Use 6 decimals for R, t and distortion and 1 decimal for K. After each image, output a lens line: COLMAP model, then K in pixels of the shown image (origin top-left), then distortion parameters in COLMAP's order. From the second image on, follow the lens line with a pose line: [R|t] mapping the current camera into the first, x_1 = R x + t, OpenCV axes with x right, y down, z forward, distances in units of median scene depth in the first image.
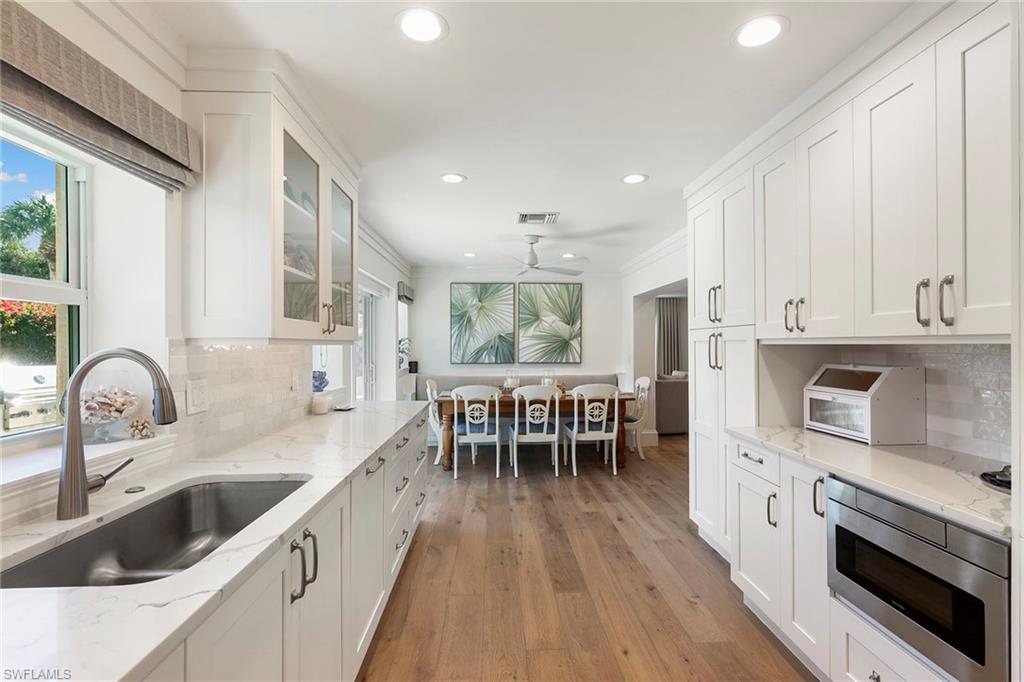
lens RADIAL K [[482.3, 0, 512.0], [0, 482.3, 341.0], [0, 0, 1]] dist [-0.000786, -0.000044]
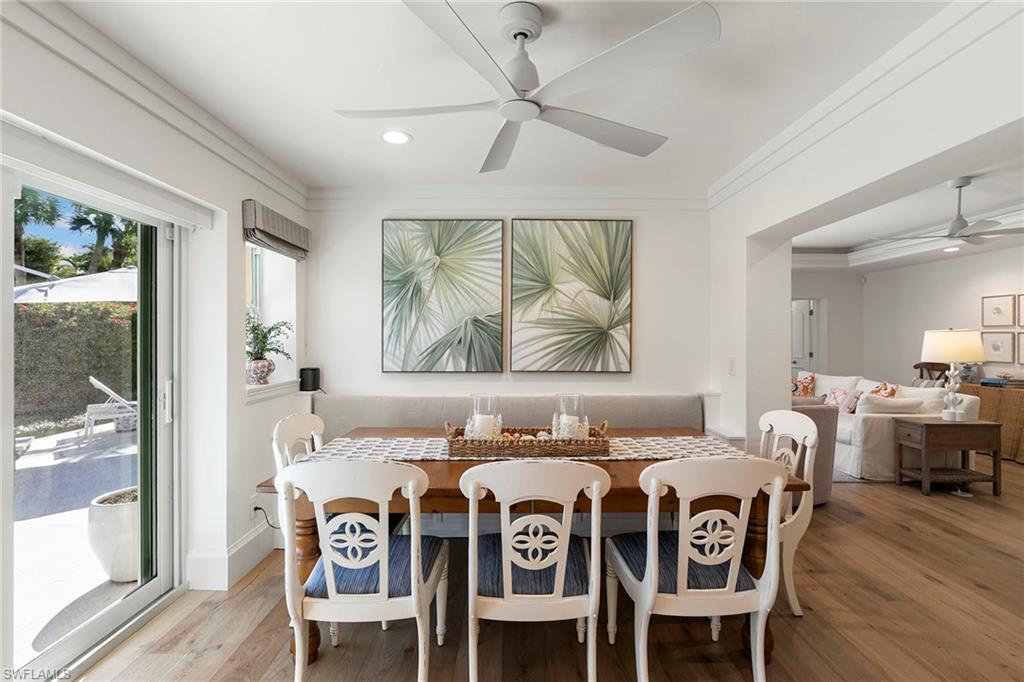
lens RADIAL K [[482.3, 0, 512.0], [0, 482.3, 341.0], [0, 0, 1]] dist [-0.000786, -0.000044]
pose [[0.999233, 0.003122, -0.039032, 0.034915], [-0.002692, 0.999935, 0.011063, 0.006209], [0.039064, -0.010950, 0.999177, 0.478783]]
